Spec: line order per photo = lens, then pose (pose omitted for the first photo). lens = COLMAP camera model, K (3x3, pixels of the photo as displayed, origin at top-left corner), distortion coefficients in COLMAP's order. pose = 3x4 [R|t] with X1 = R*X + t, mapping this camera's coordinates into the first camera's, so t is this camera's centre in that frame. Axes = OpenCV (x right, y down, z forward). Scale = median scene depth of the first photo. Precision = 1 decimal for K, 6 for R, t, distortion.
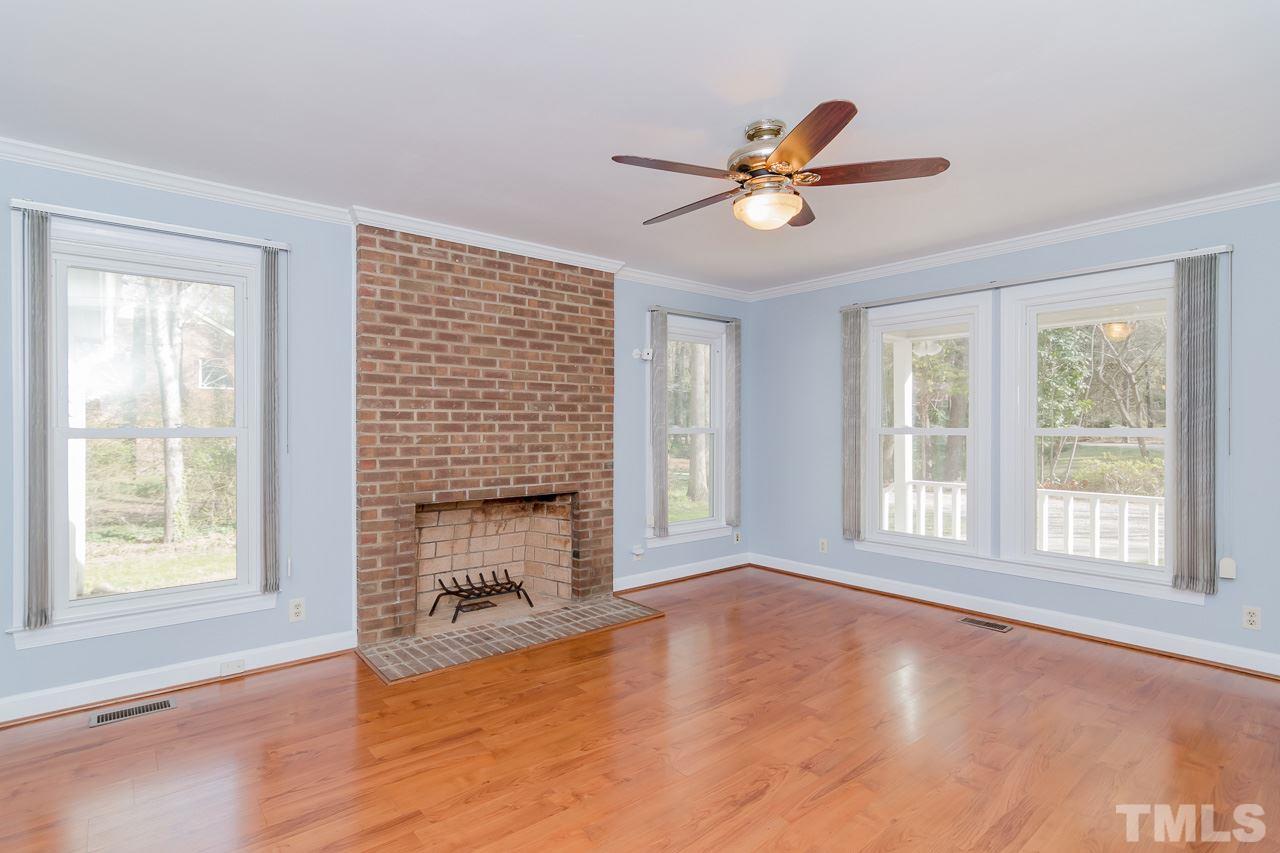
lens RADIAL K [[627.9, 0, 628.0], [0, 627.9, 427.0], [0, 0, 1]] dist [-0.004276, -0.000631]
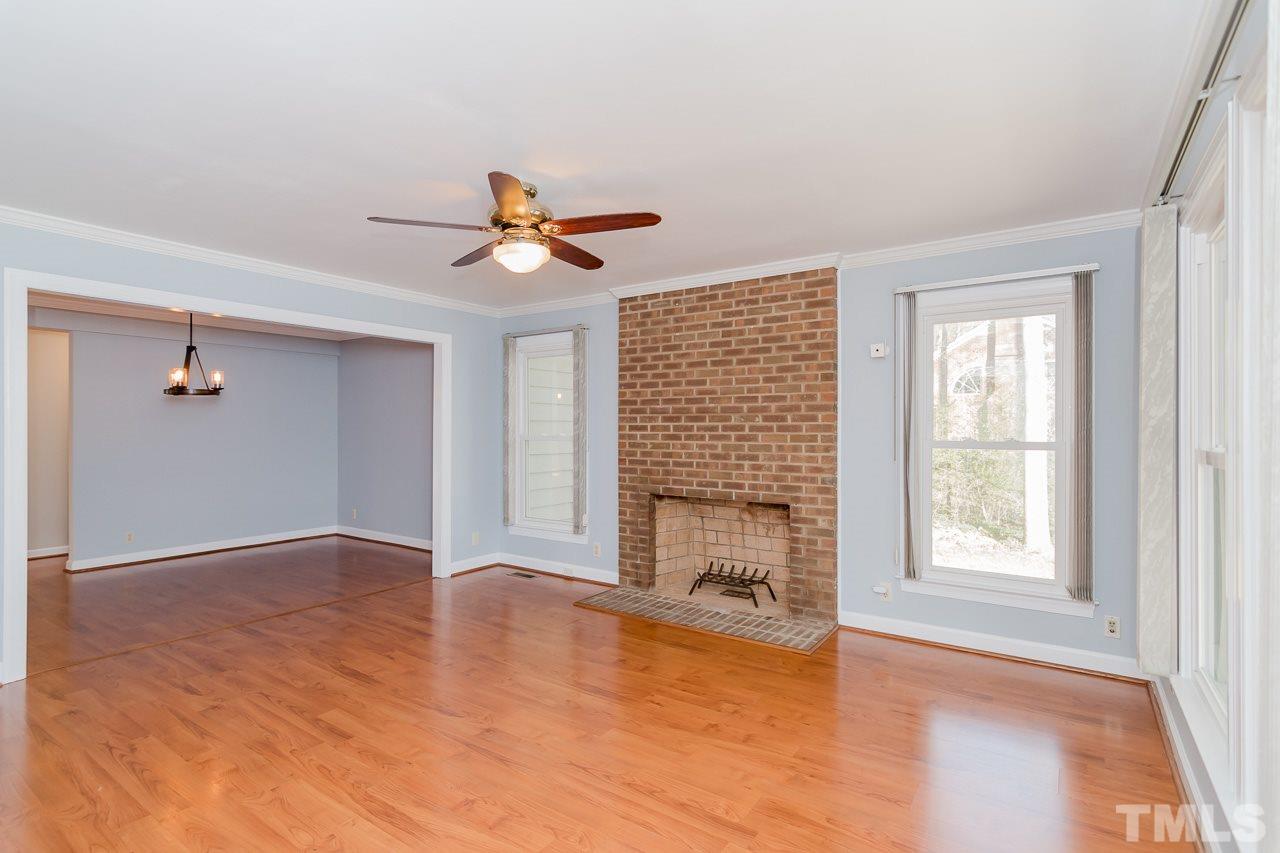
lens RADIAL K [[627.9, 0, 628.0], [0, 627.9, 427.0], [0, 0, 1]] dist [-0.004276, -0.000631]
pose [[0.256133, -0.003044, -0.966637, 0.873415], [-0.004326, 0.999981, -0.004295, -0.012780], [0.966632, 0.005282, 0.256115, 0.556548]]
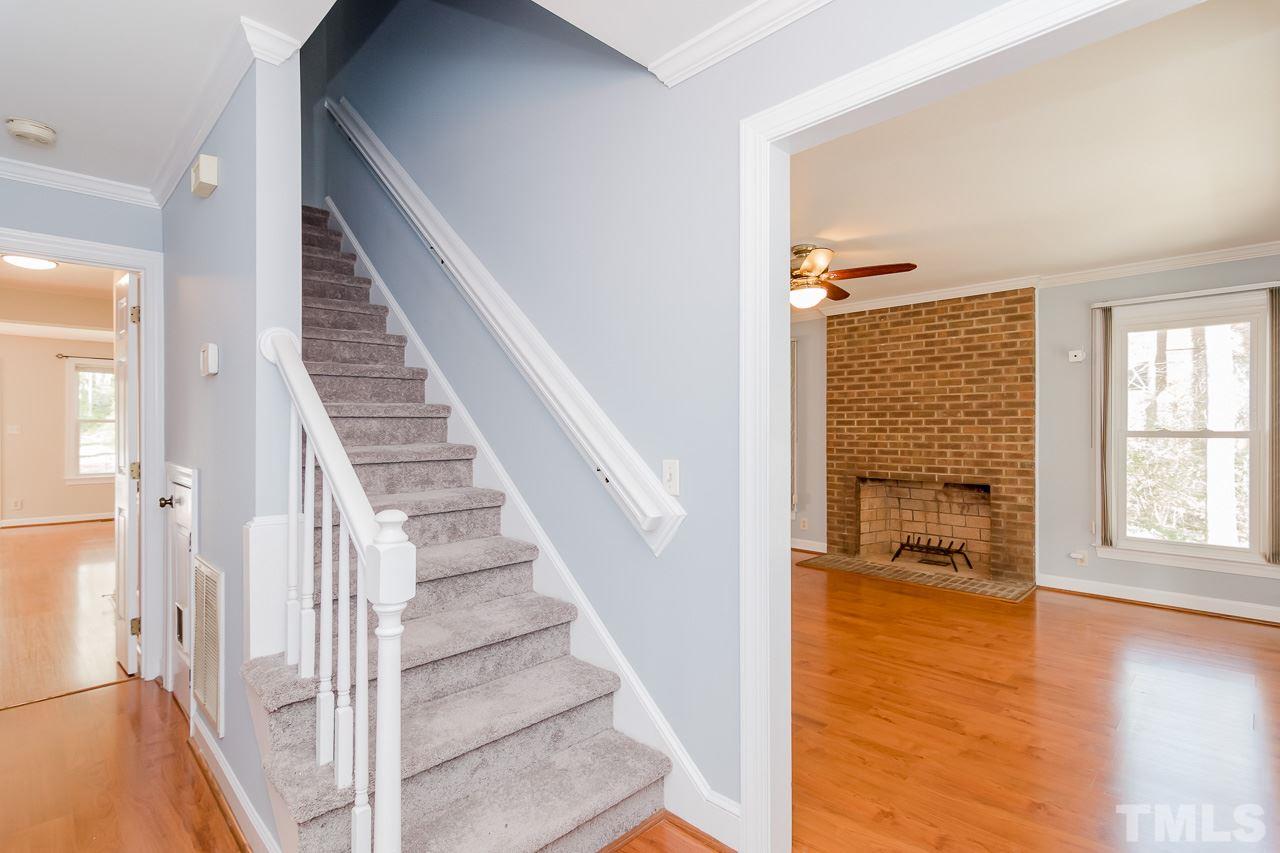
lens RADIAL K [[620.2, 0, 632.9], [0, 620.2, 430.0], [0, 0, 1]] dist [0.002030, 0.000617]
pose [[0.083105, -0.001132, -0.996540, 1.116856], [-0.004279, 0.999990, -0.001493, 0.005770], [0.996532, 0.004388, 0.083099, 0.262109]]
